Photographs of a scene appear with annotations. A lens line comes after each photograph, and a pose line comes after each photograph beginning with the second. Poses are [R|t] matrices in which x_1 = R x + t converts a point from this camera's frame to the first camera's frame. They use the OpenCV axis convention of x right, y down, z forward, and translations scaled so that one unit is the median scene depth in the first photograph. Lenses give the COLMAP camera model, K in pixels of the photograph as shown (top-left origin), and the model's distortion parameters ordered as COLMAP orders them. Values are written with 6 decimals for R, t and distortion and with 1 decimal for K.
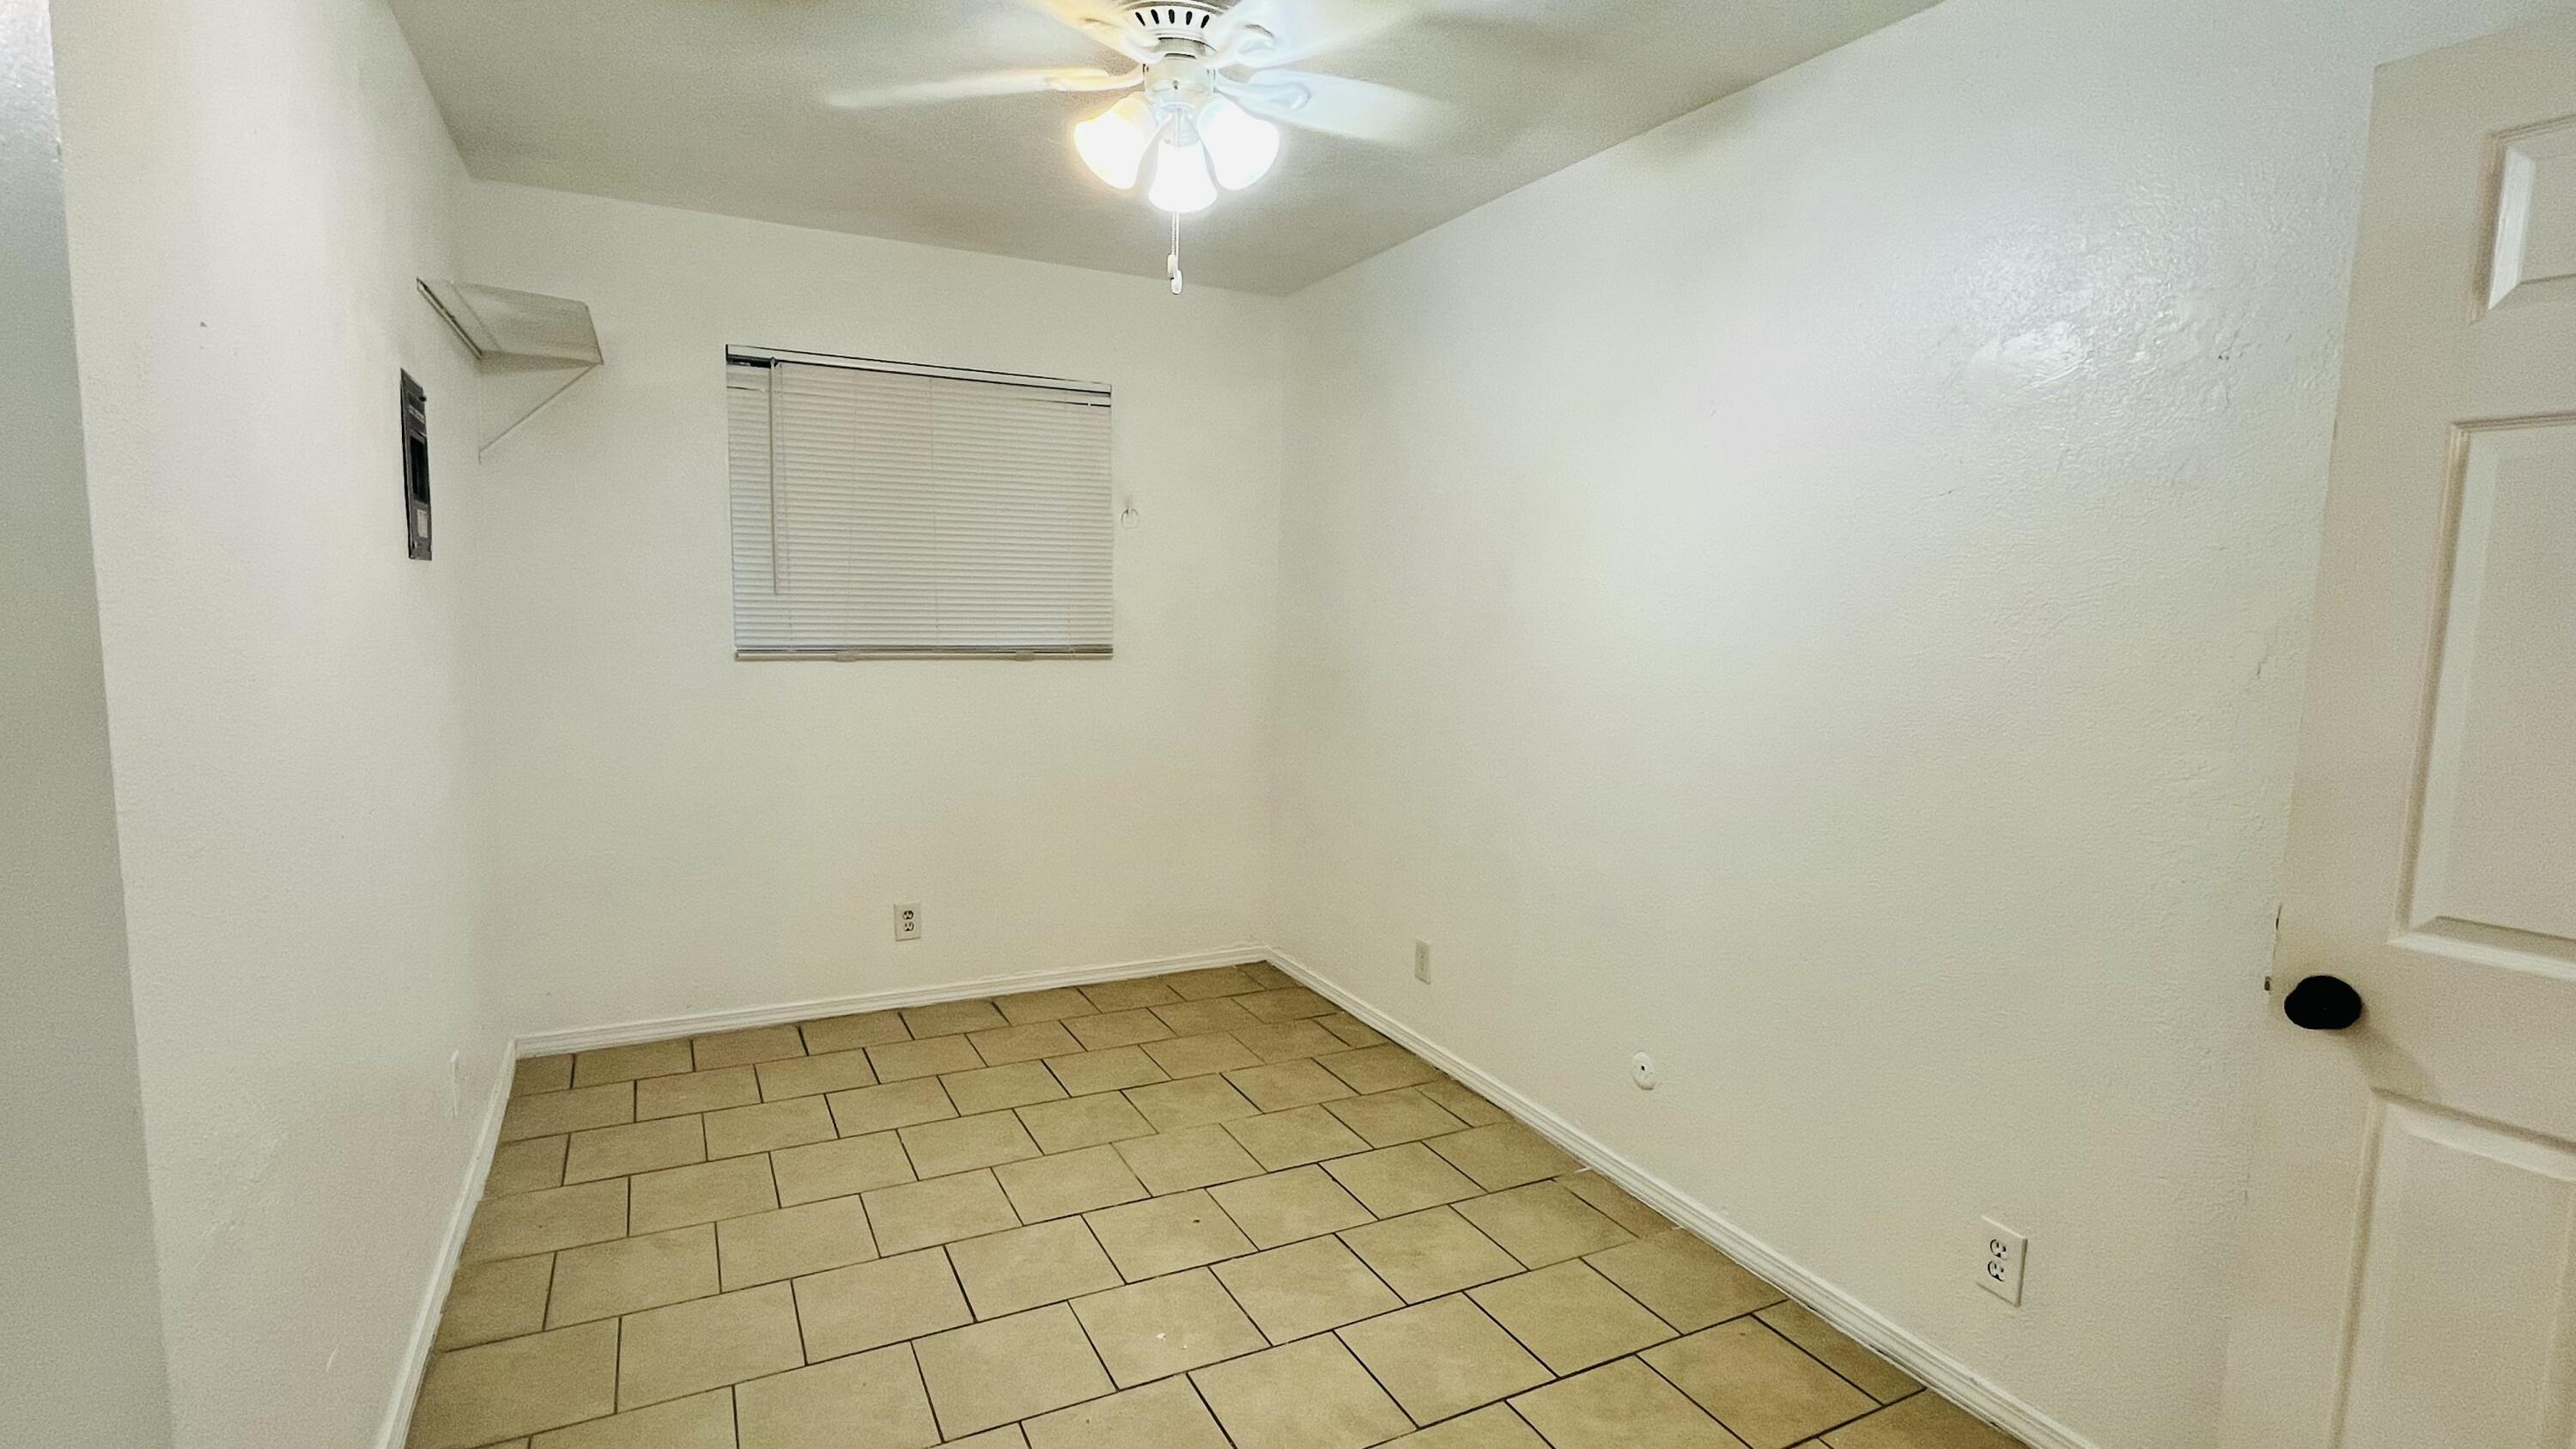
lens RADIAL K [[1213.0, 0, 1279.6], [0, 1213.0, 736.0], [0, 0, 1]] dist [-0.003894, 0.000221]
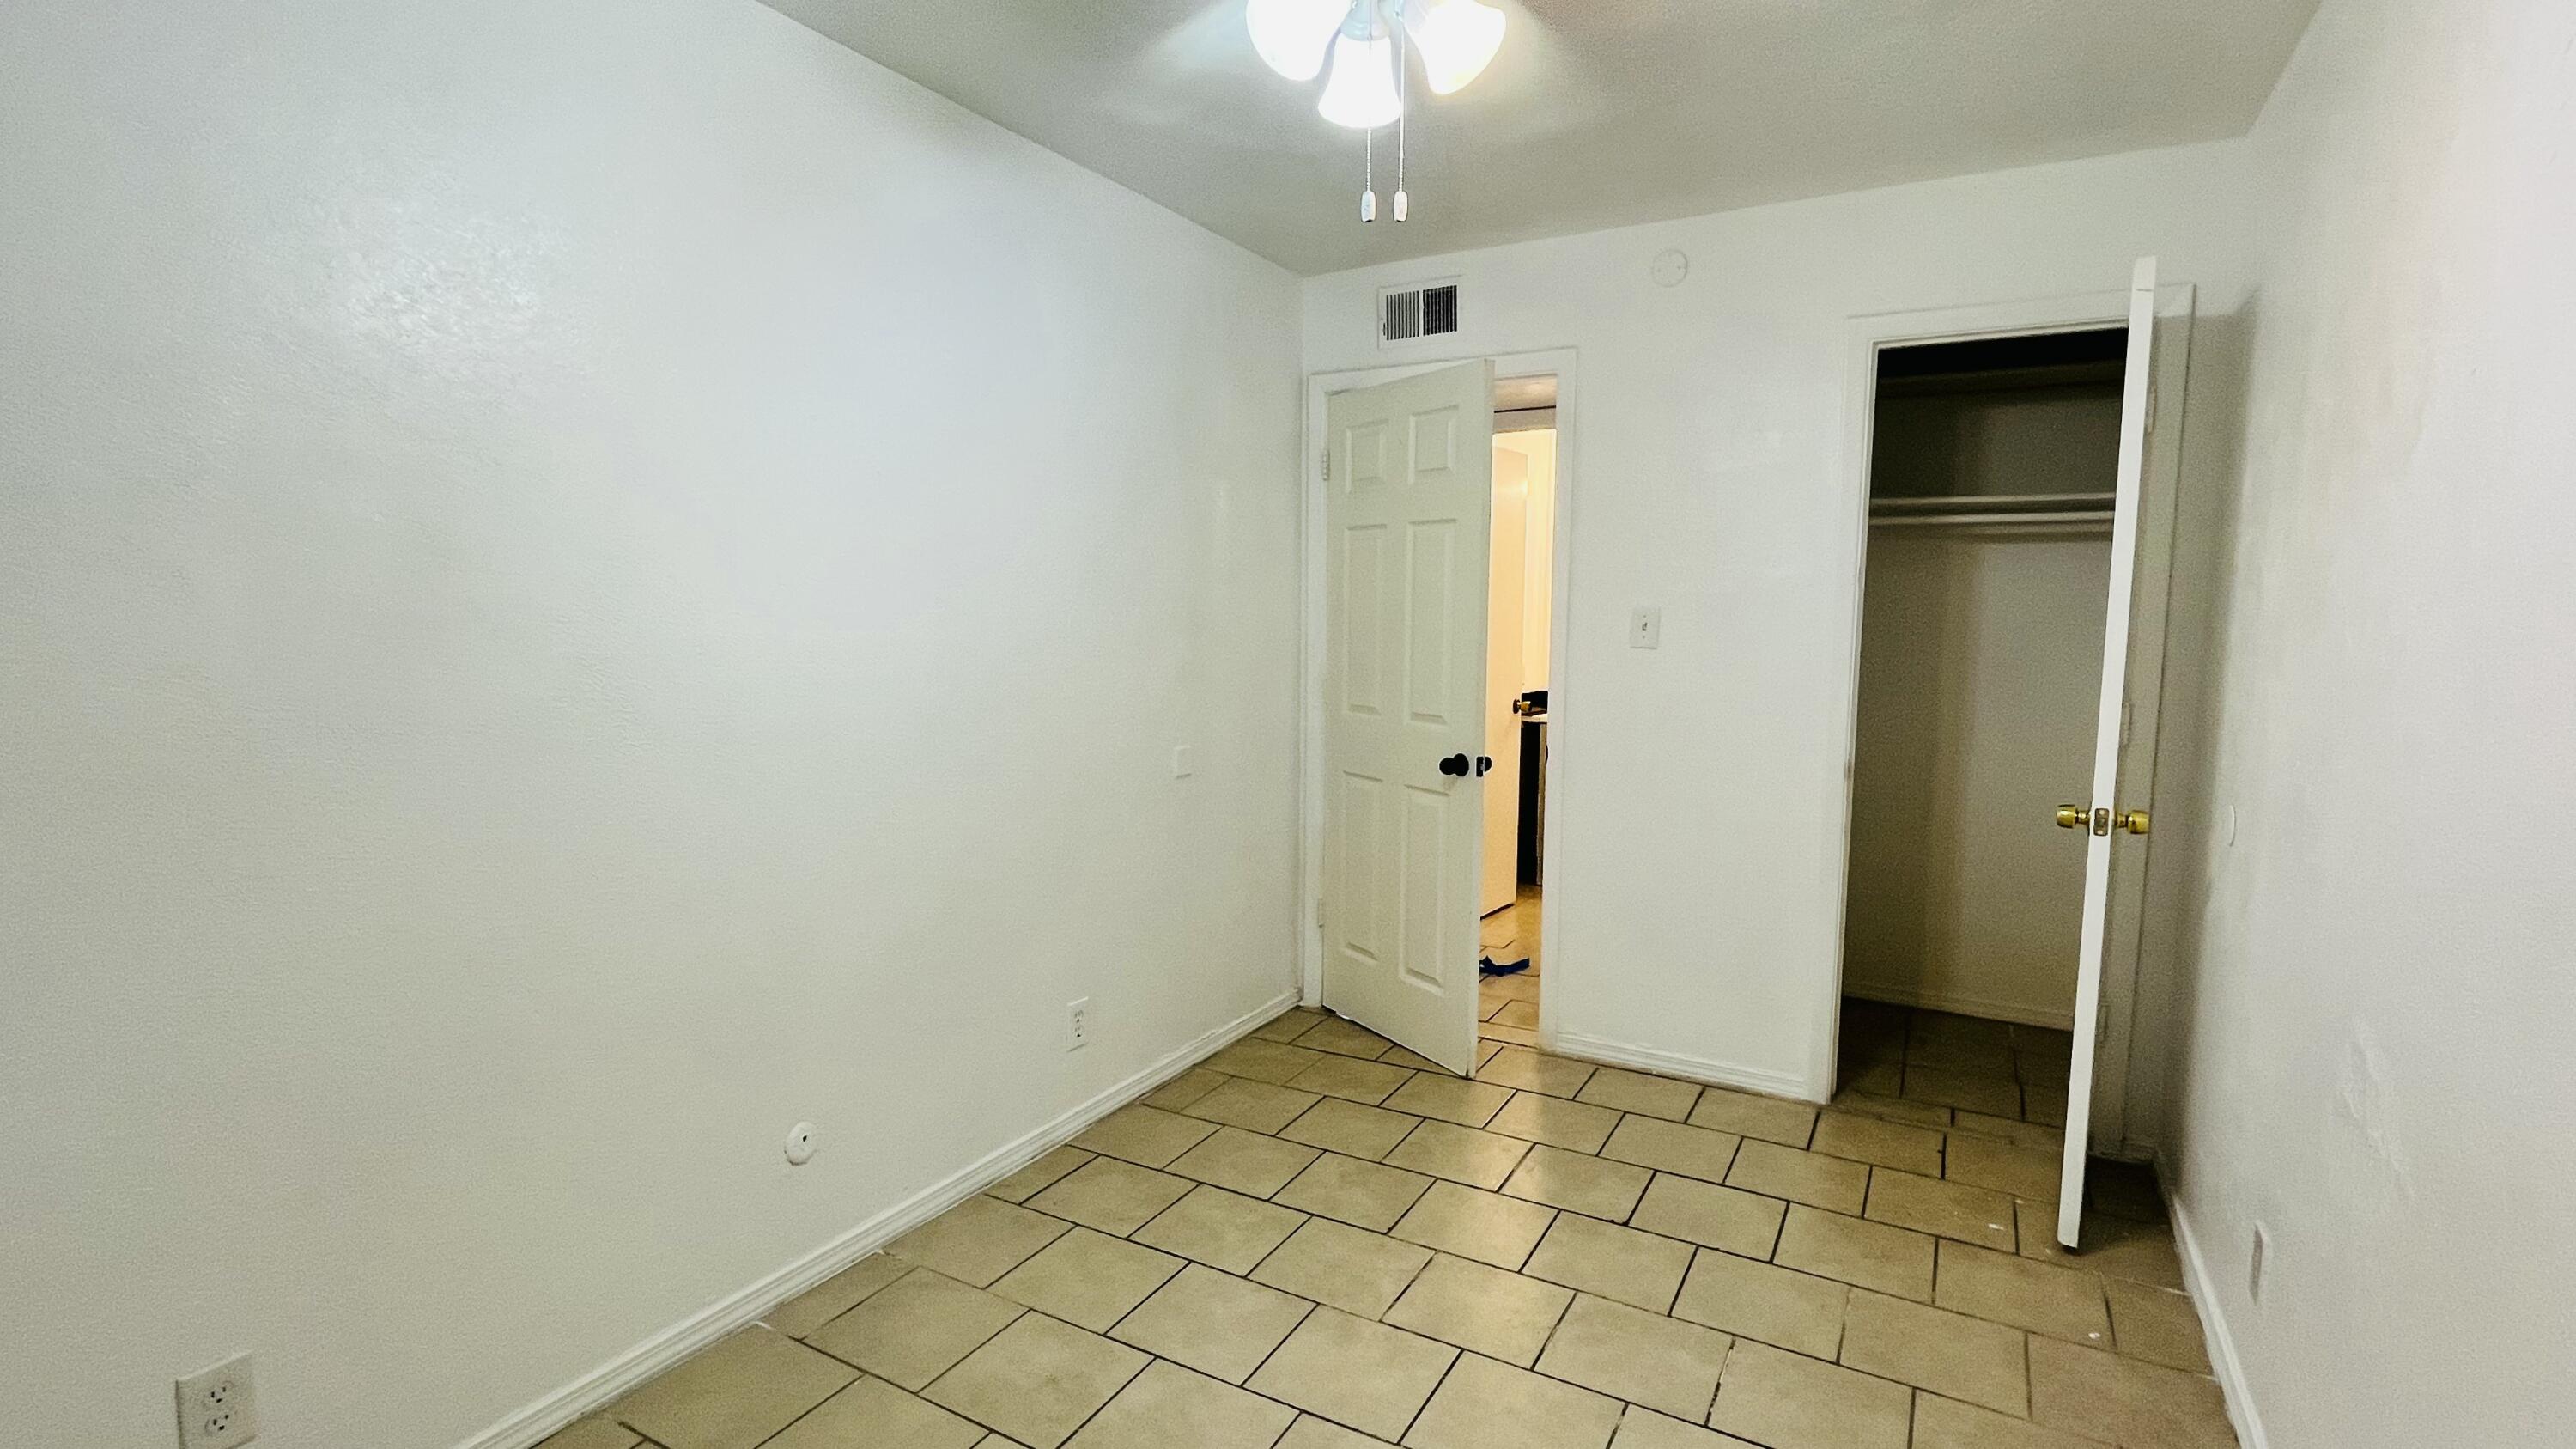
lens RADIAL K [[1213.0, 0, 1279.6], [0, 1213.0, 736.0], [0, 0, 1]] dist [-0.003894, 0.000221]
pose [[-0.545032, -0.117790, 0.830100, -0.449443], [0.084132, 0.977401, 0.193932, -0.113334], [-0.834183, 0.175537, -0.522805, 0.901223]]
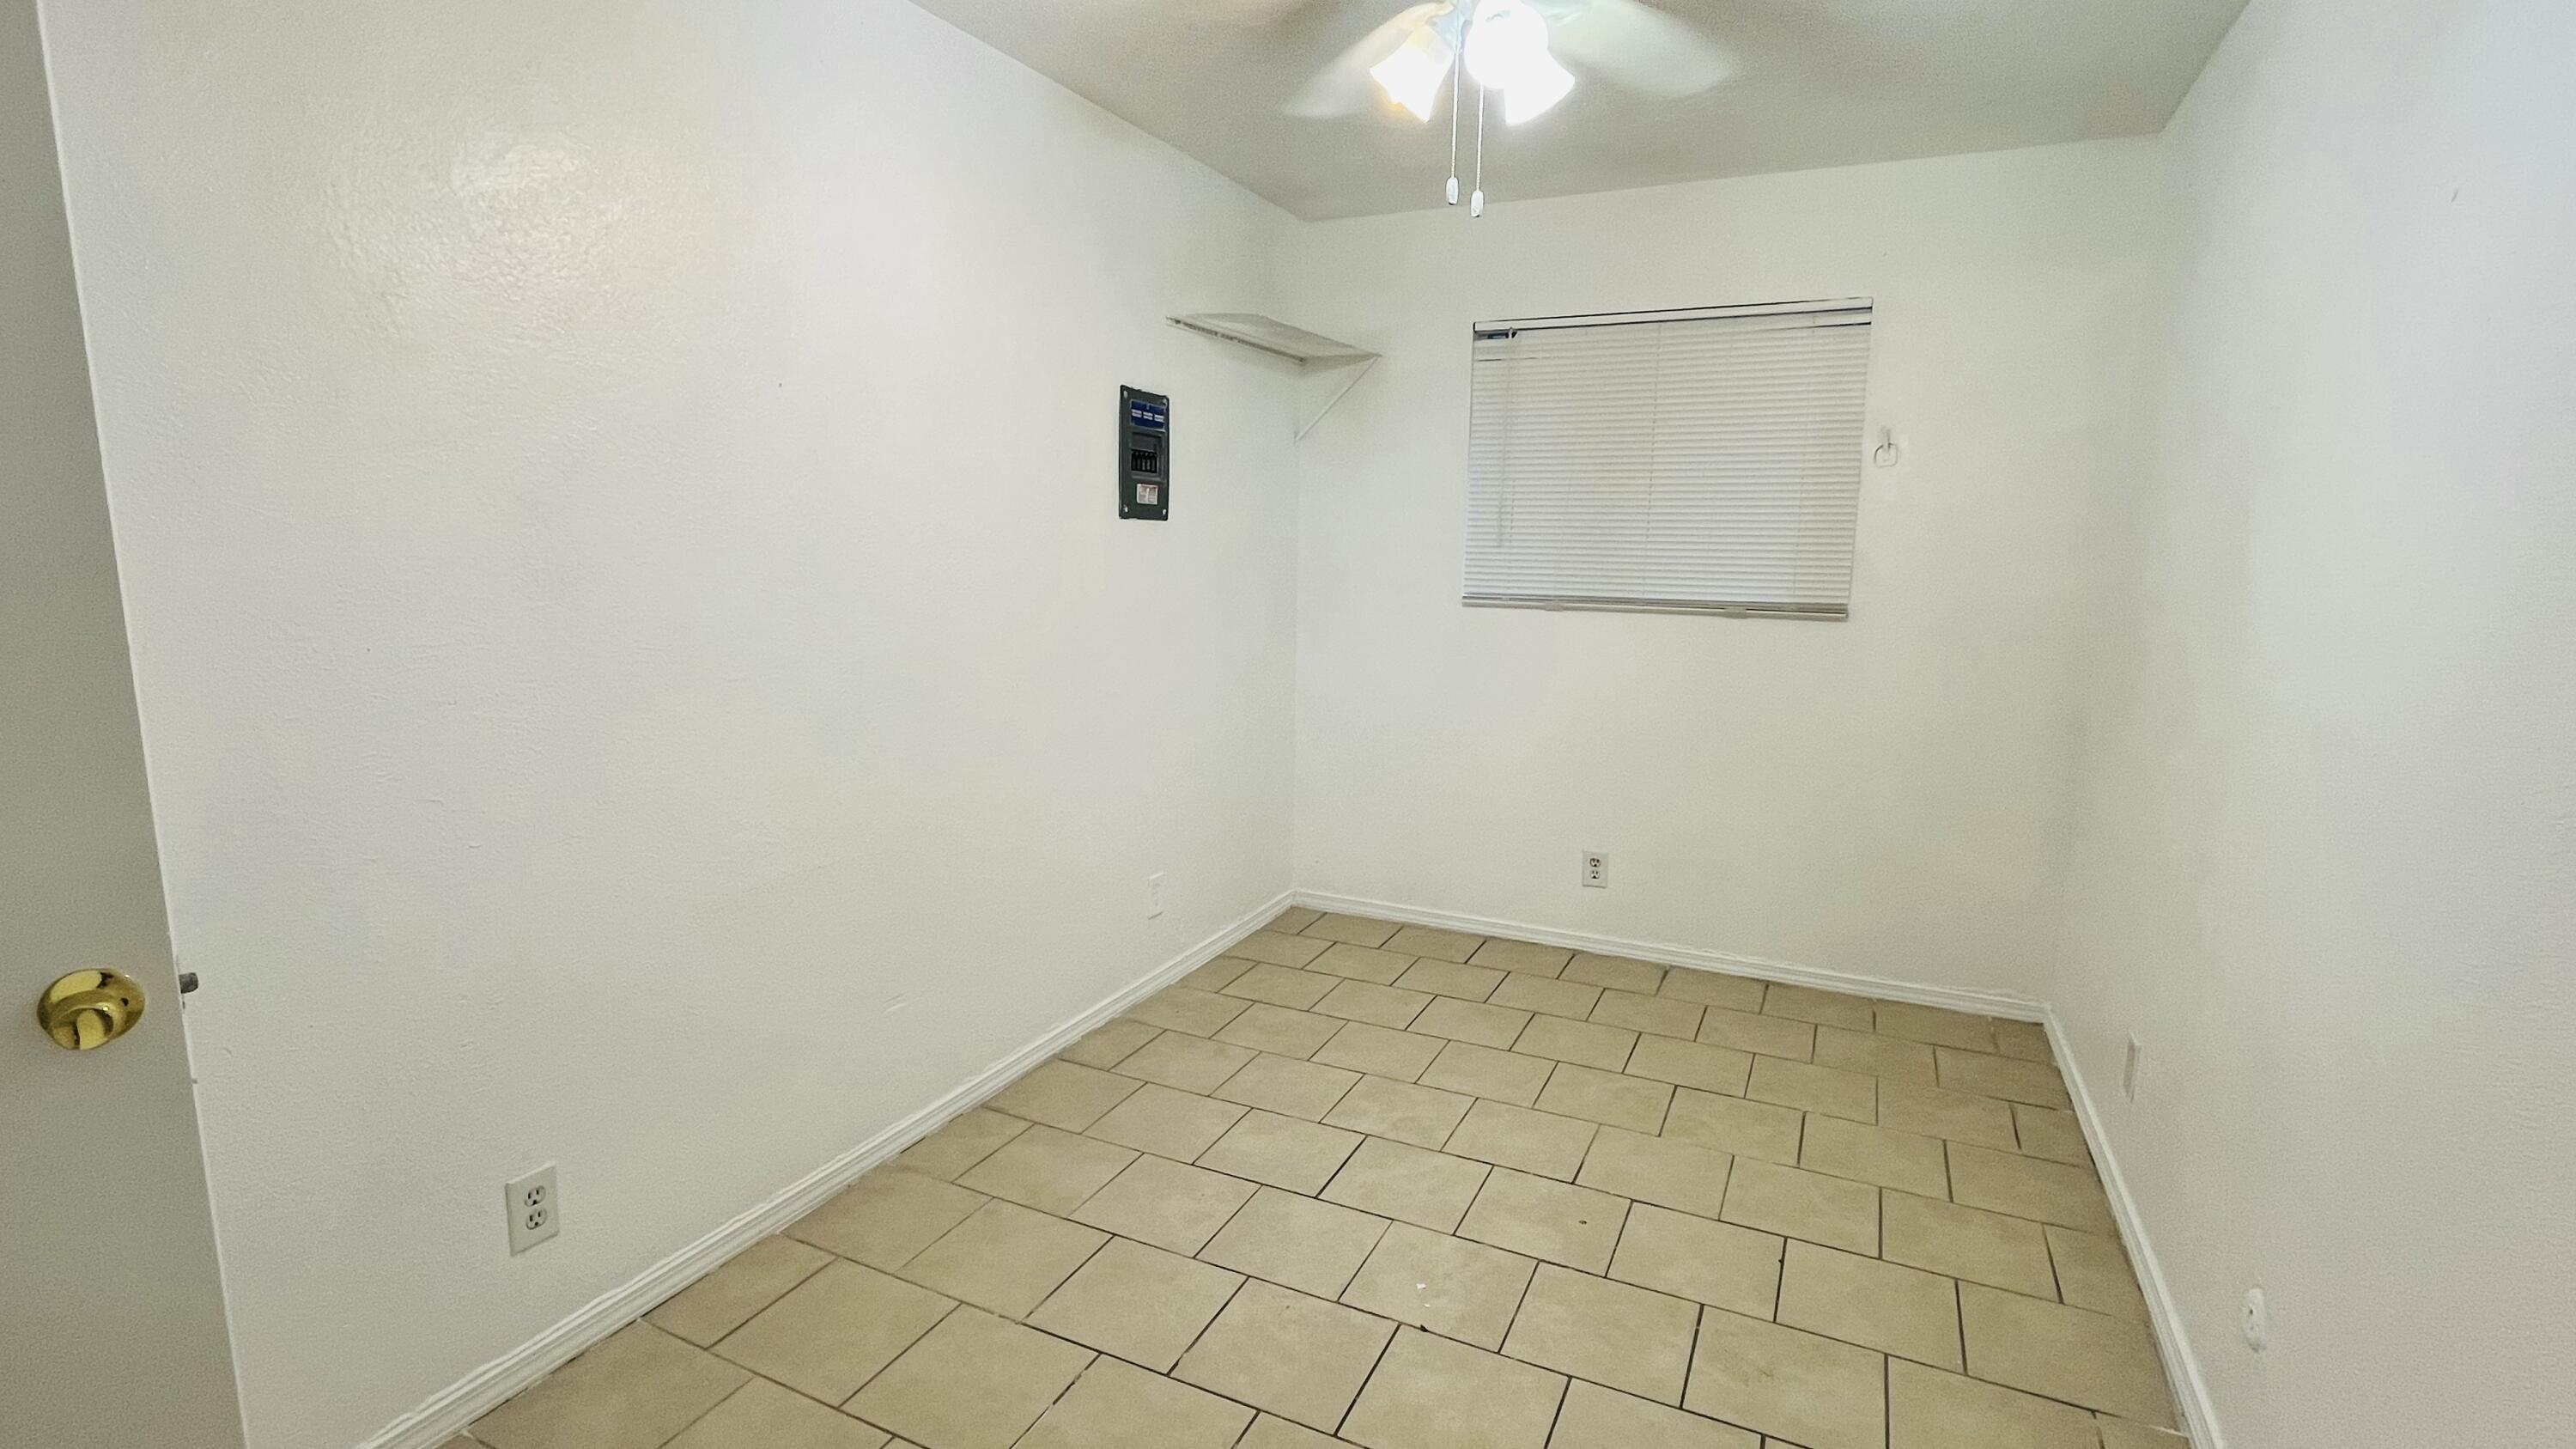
lens RADIAL K [[1213.0, 0, 1279.6], [0, 1213.0, 736.0], [0, 0, 1]] dist [-0.003894, 0.000221]
pose [[0.600186, 0.116870, -0.791276, 0.365841], [-0.092982, 0.992755, 0.076101, -0.012146], [0.794438, 0.027899, 0.606705, 0.187333]]
